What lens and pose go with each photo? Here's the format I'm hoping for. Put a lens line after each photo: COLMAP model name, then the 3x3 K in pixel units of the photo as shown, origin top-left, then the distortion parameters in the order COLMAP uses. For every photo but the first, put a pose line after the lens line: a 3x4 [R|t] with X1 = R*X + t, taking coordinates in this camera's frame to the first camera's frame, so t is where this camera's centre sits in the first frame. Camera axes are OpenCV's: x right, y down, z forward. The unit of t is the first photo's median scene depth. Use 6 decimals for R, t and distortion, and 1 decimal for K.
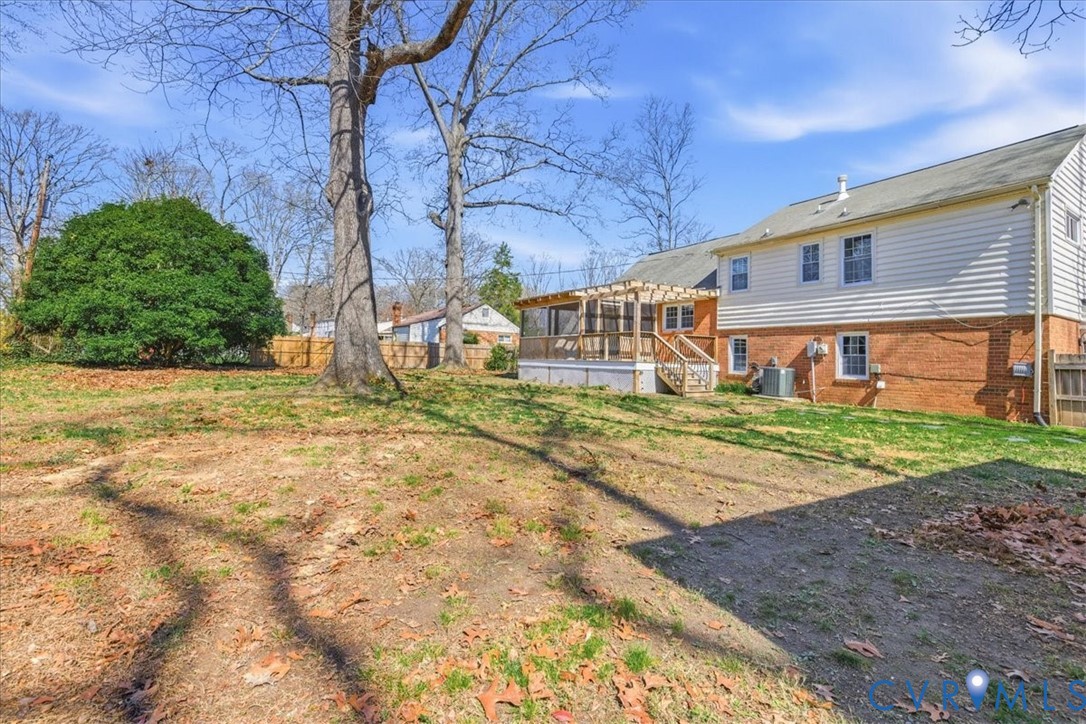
lens RADIAL K [[485.4, 0, 543.3], [0, 485.4, 345.9], [0, 0, 1]] dist [0.000946, -0.000042]
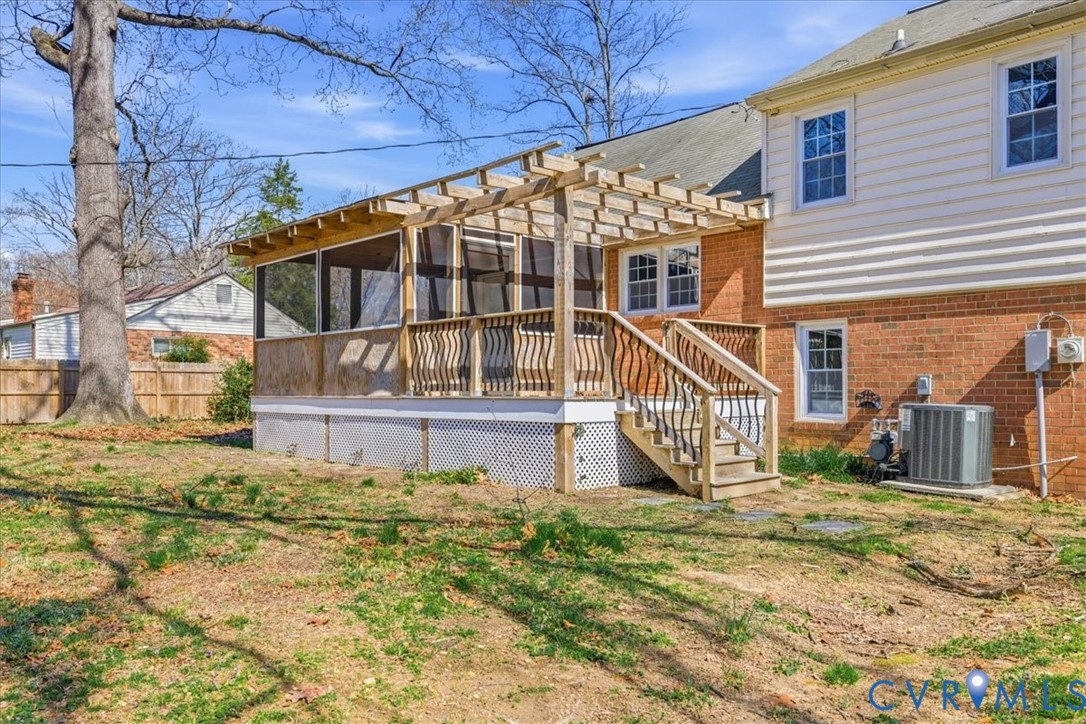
lens RADIAL K [[851.3, 0, 543.0], [0, 851.3, 362.0], [0, 0, 1]] dist [0.002697, 0.000893]
pose [[0.981864, -0.020038, 0.188523, 0.058739], [0.020442, 0.999791, -0.000198, 0.006383], [-0.188479, 0.004048, 0.982069, 0.373606]]
